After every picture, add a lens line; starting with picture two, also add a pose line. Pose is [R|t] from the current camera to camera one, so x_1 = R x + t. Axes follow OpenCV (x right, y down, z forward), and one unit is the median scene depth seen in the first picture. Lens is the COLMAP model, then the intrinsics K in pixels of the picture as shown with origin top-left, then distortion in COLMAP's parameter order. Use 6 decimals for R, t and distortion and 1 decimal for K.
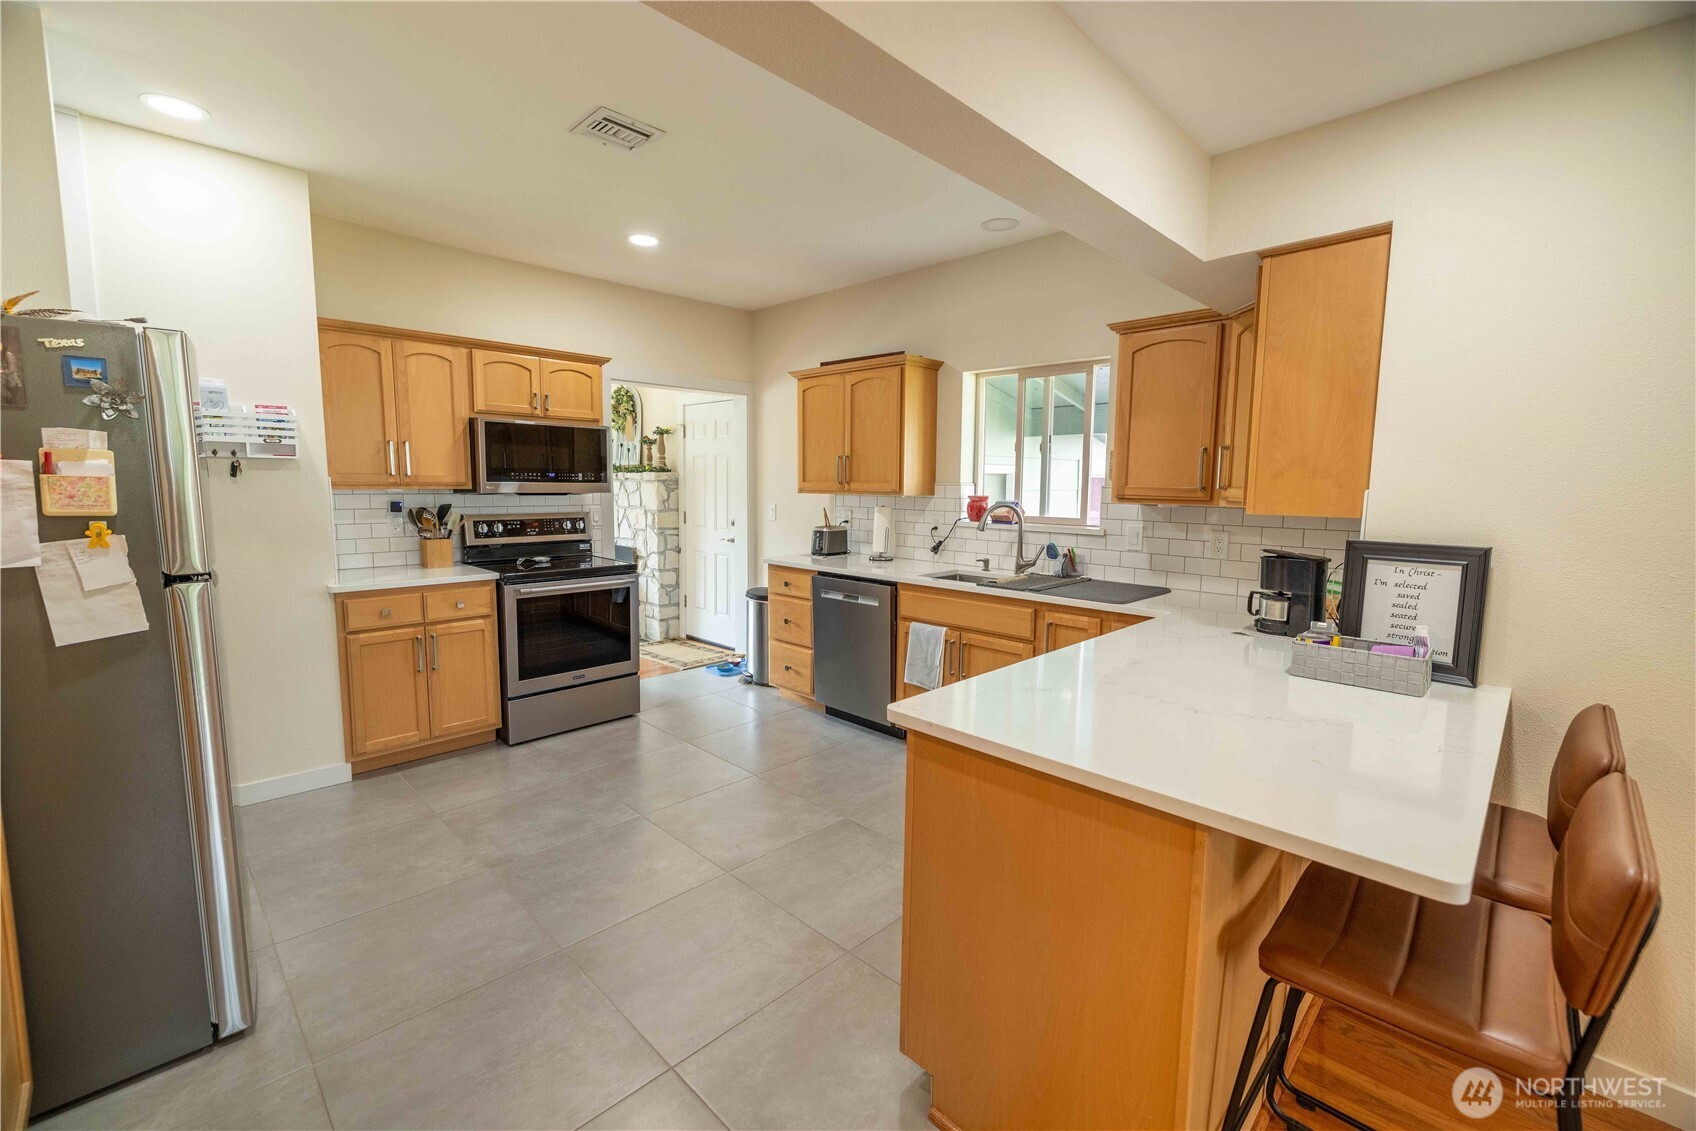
lens RADIAL K [[720.4, 0, 843.2], [0, 720.4, 558.9], [0, 0, 1]] dist [0.001996, 0.000058]
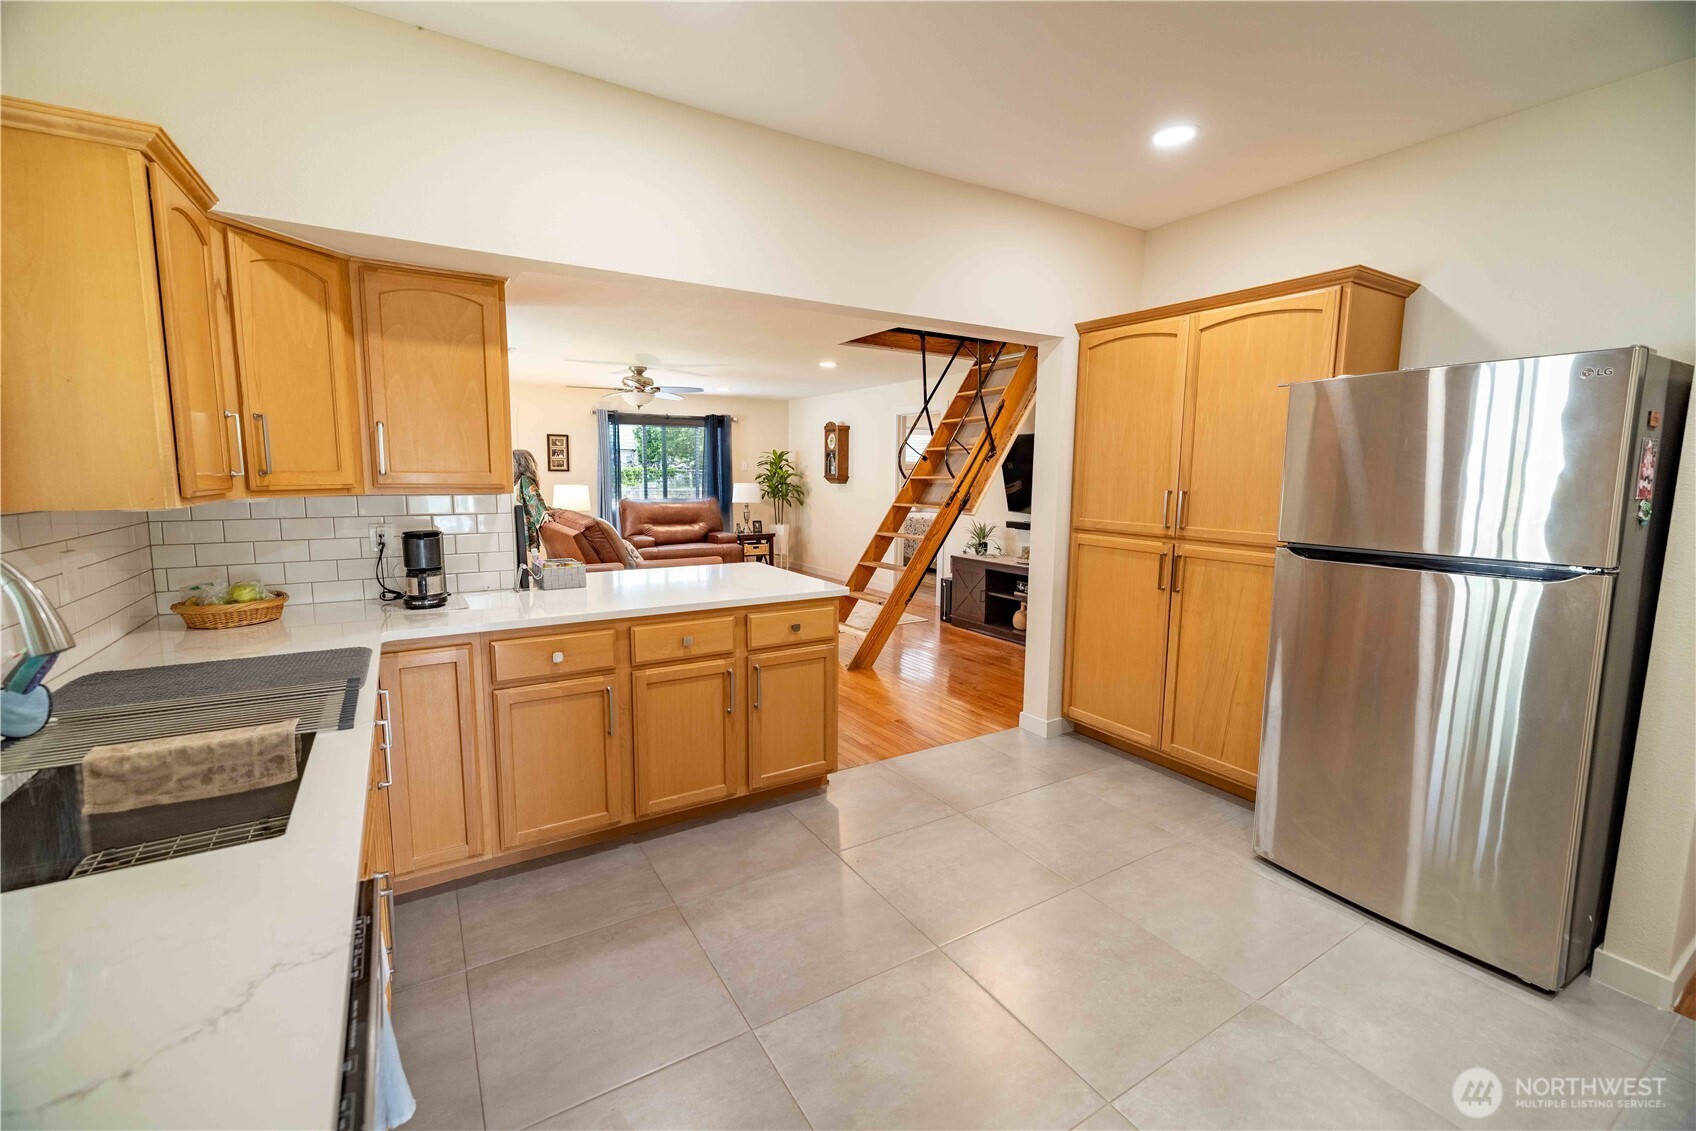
lens RADIAL K [[708.6, 0, 842.3], [0, 708.6, 553.3], [0, 0, 1]] dist [-0.000577, -0.000079]
pose [[-0.970917, -0.048622, 0.234428, -0.141592], [0.006159, 0.973765, 0.227475, -0.123803], [-0.239338, 0.222303, -0.945145, 1.082985]]
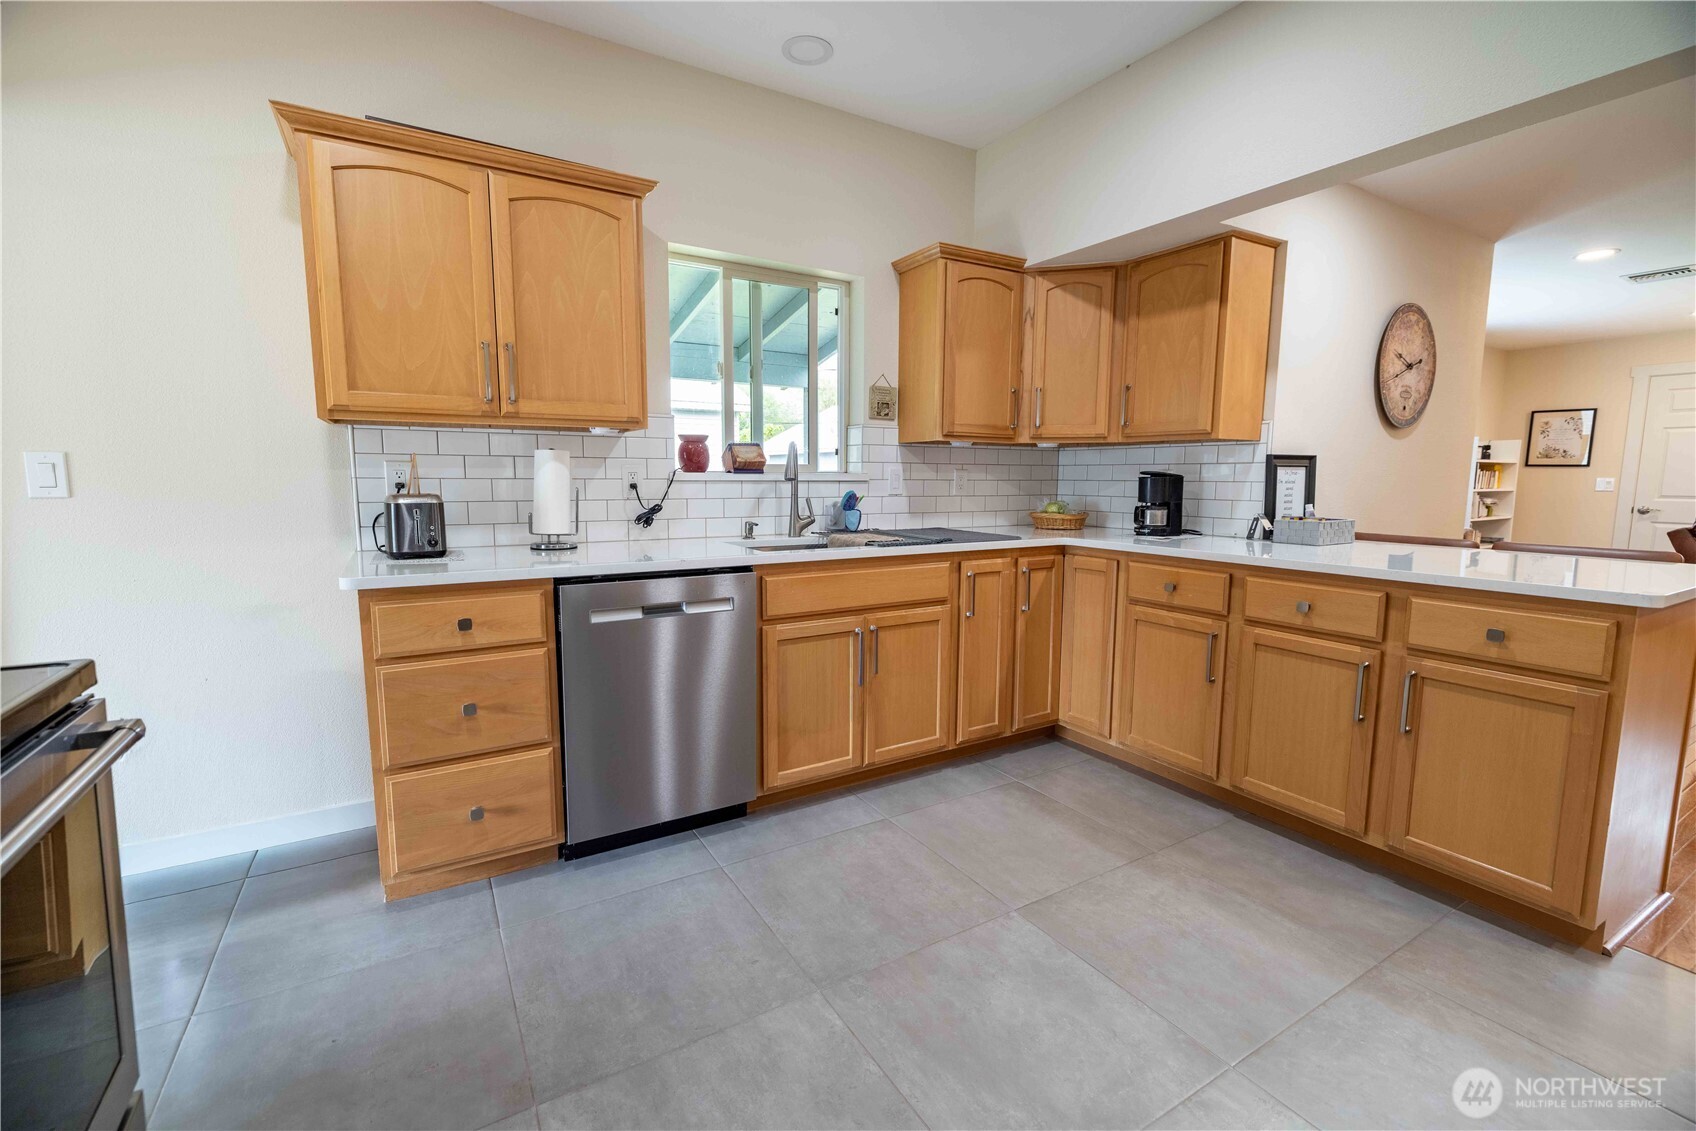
lens RADIAL K [[720.4, 0, 843.2], [0, 720.4, 558.9], [0, 0, 1]] dist [0.001996, 0.000058]
pose [[0.247908, -0.120977, 0.961200, -0.459046], [0.104664, 0.989710, 0.097571, -0.023575], [-0.963113, 0.076414, 0.258019, 0.711446]]
